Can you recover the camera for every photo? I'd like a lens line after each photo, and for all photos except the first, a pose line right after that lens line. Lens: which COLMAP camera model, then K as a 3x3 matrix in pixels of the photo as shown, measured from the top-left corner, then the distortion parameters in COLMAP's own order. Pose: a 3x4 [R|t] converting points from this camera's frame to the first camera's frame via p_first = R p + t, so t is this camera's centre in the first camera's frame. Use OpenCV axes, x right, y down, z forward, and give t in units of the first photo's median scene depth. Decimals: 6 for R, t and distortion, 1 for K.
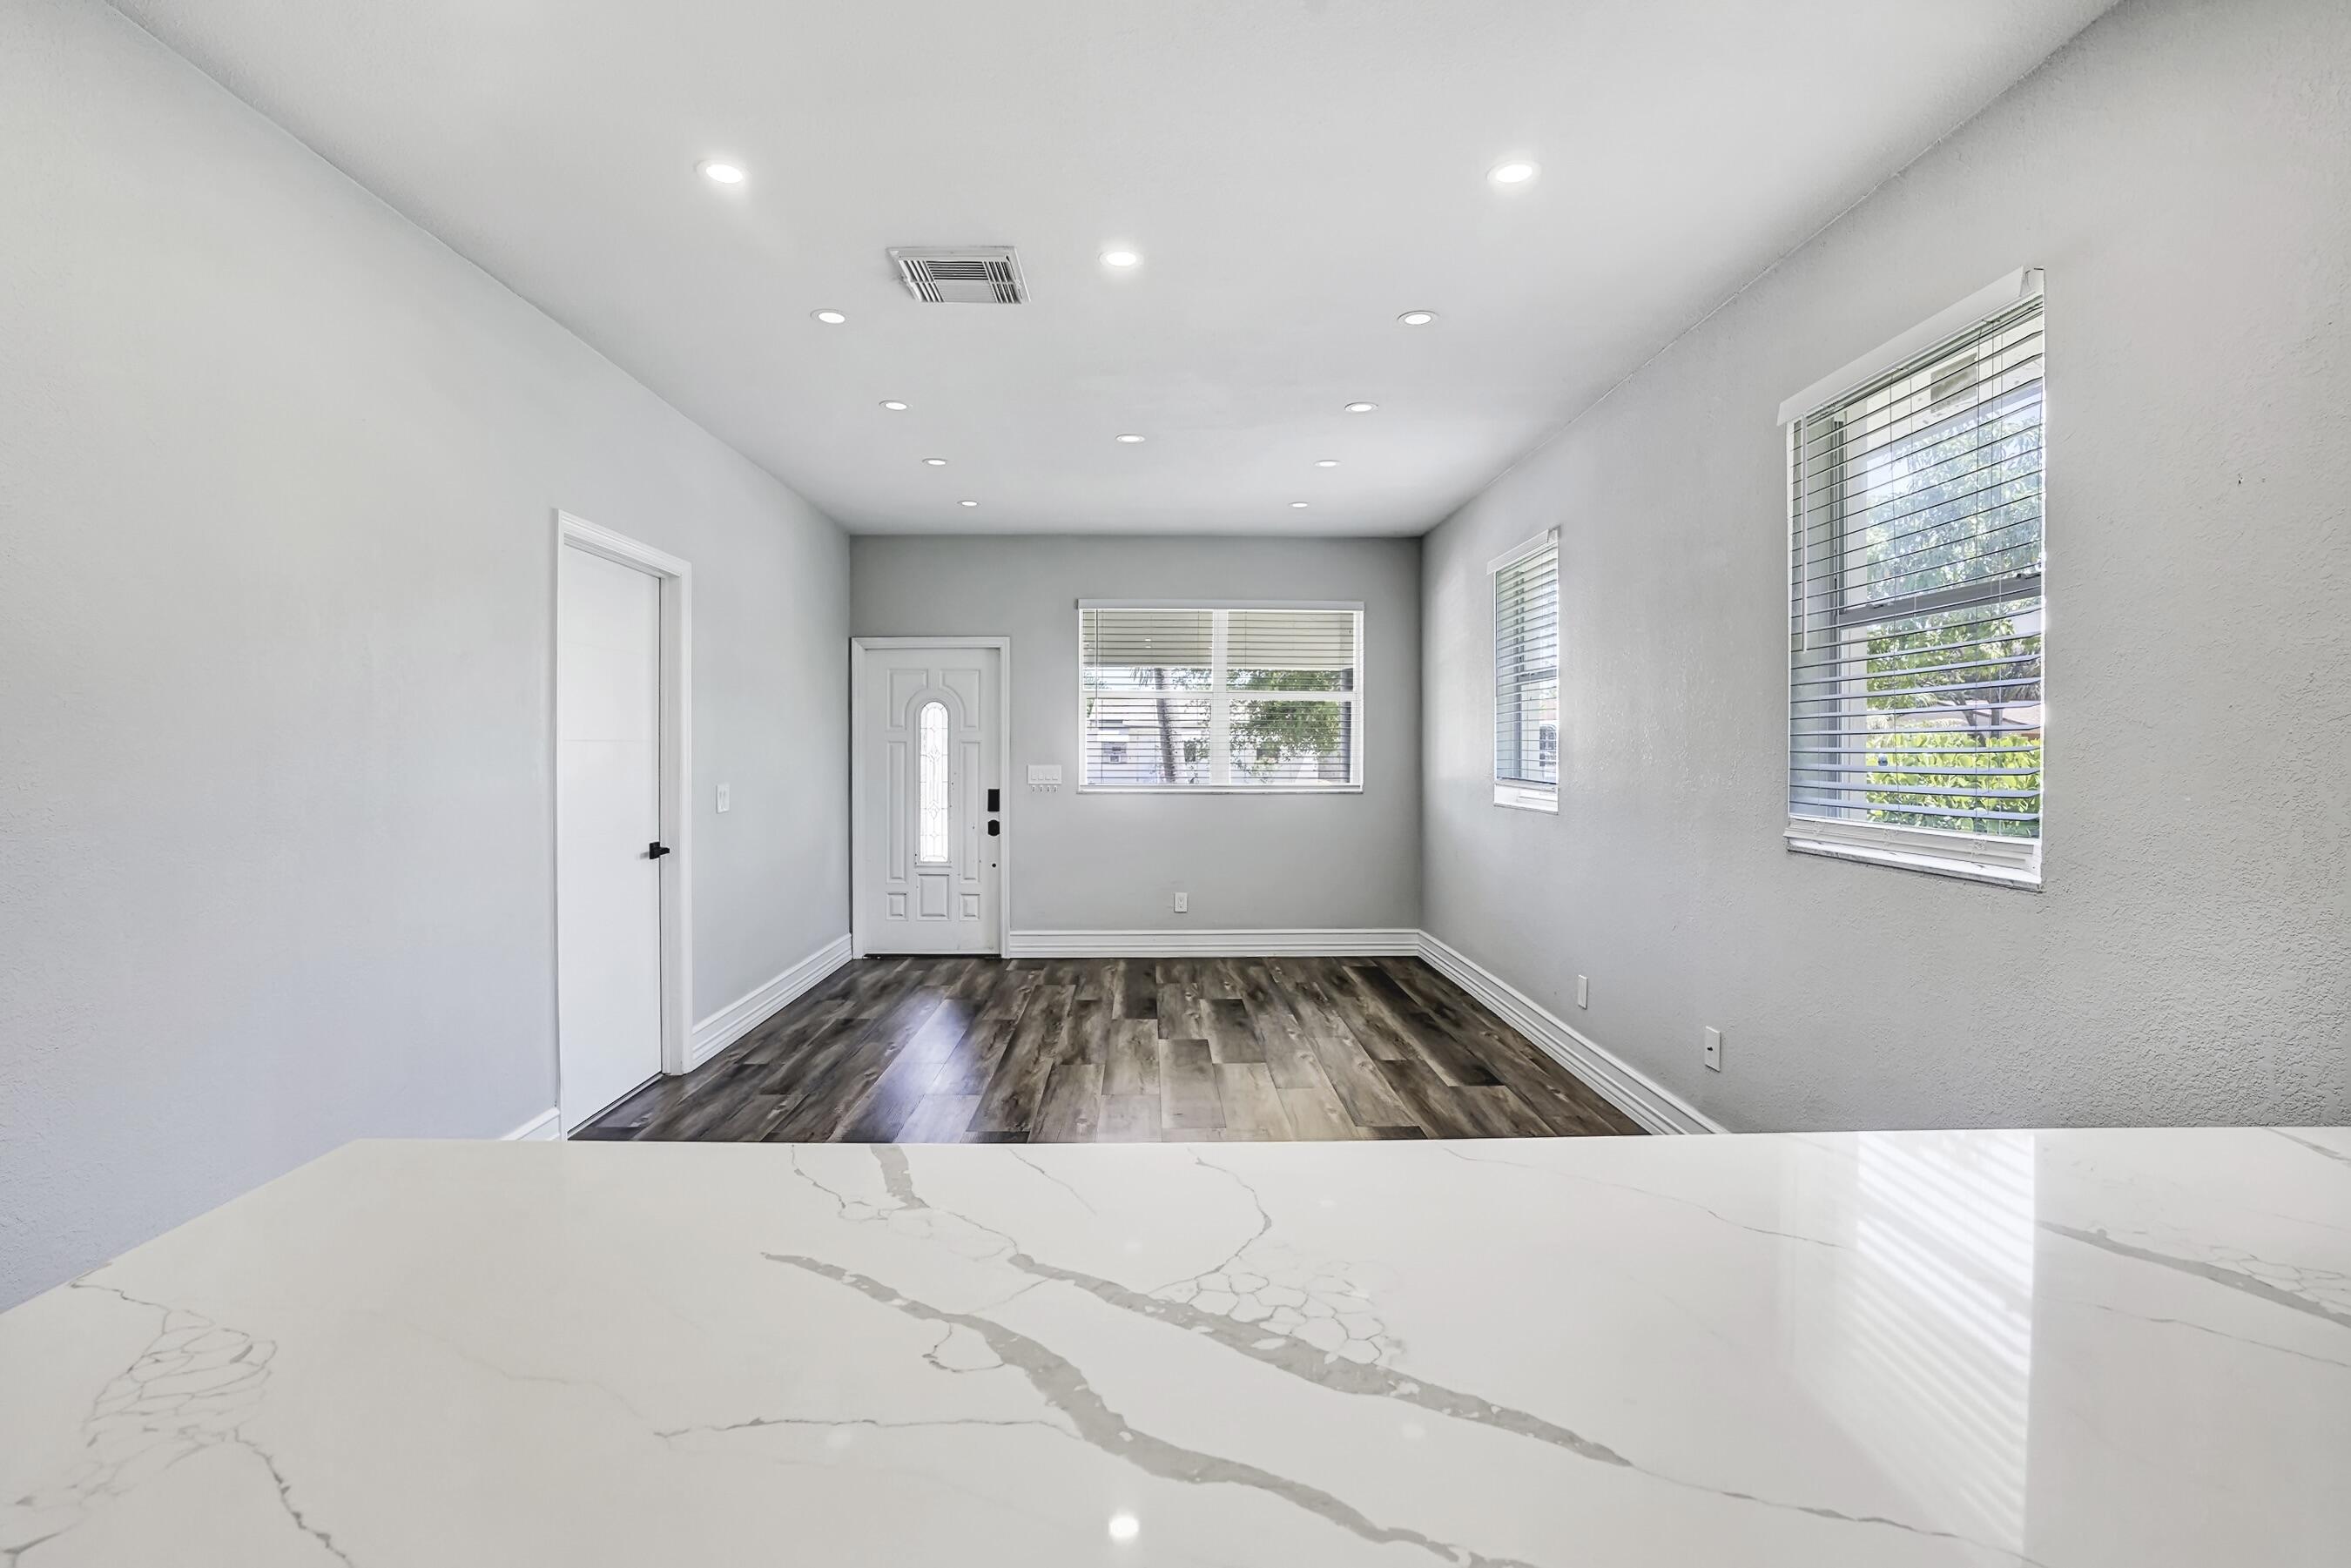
lens RADIAL K [[1105.0, 0, 1175.8], [0, 1105.0, 769.8], [0, 0, 1]] dist [-0.037294, 0.015507]
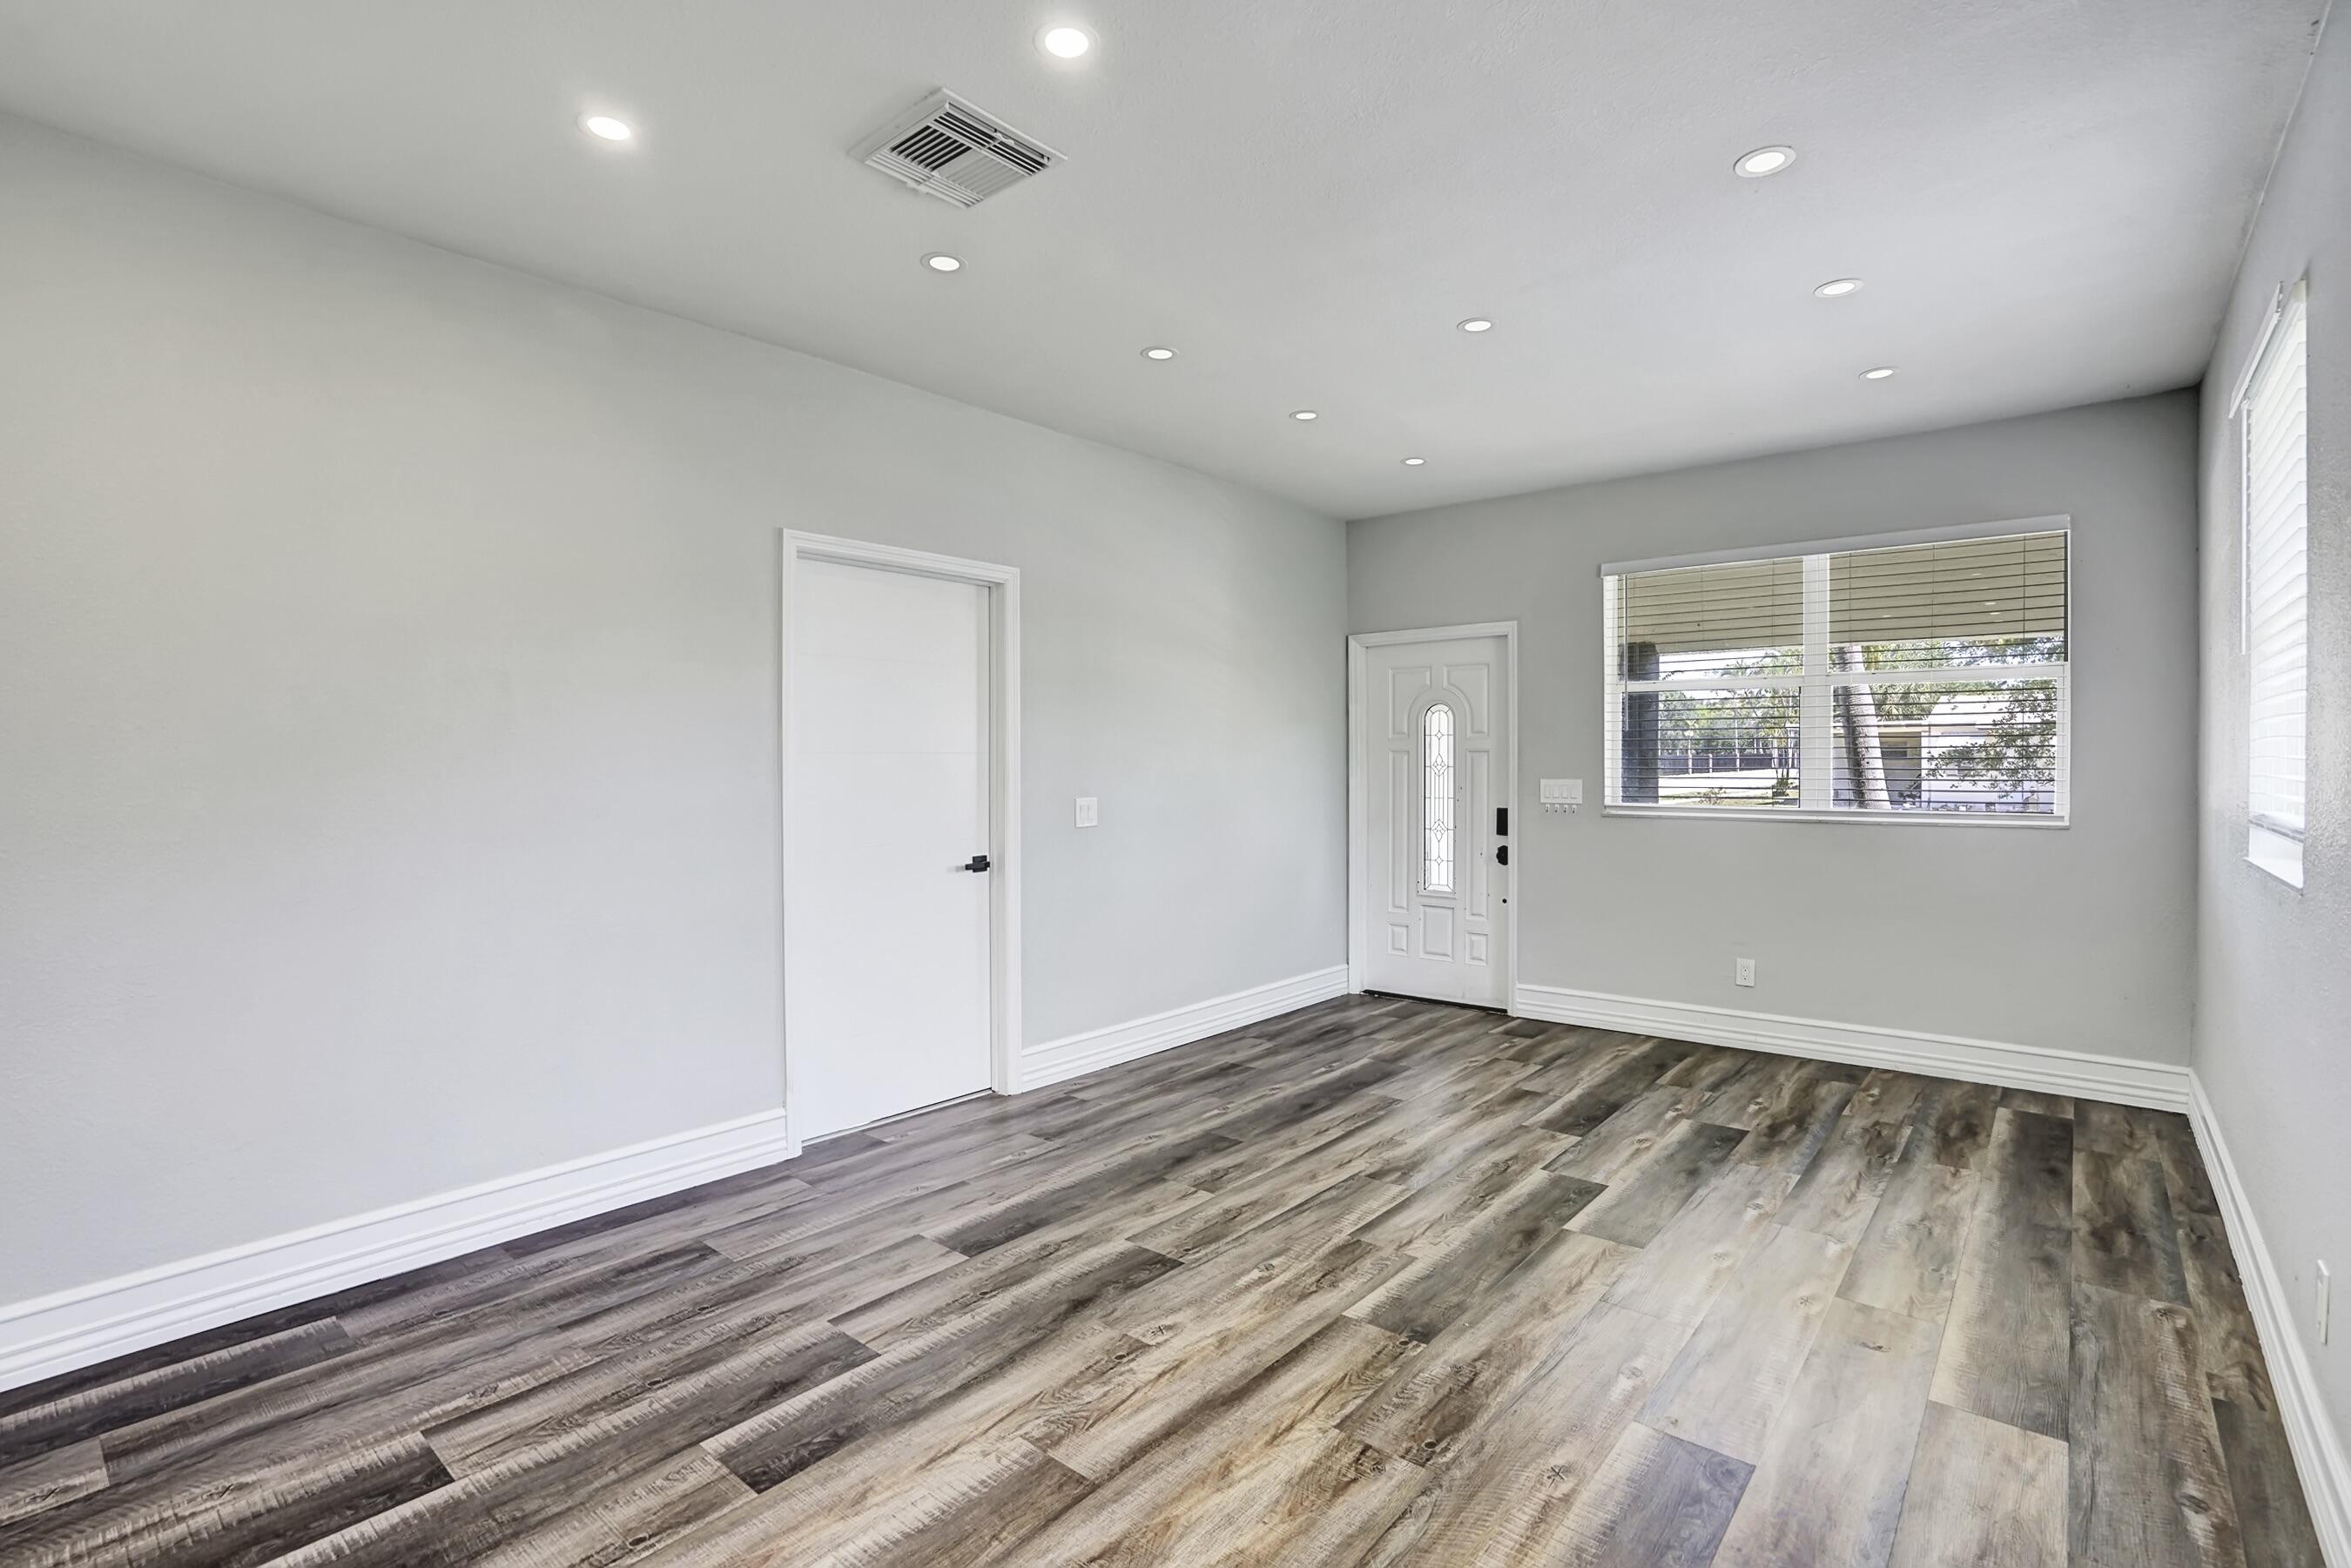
lens RADIAL K [[1105.0, 0, 1165.5], [0, 1105.0, 780.7], [0, 0, 1]] dist [-0.037294, 0.015507]
pose [[0.754165, 0.008679, -0.656628, 0.282156], [-0.008584, 0.999958, 0.003358, -0.005223], [0.656629, 0.003104, 0.754207, 0.336894]]
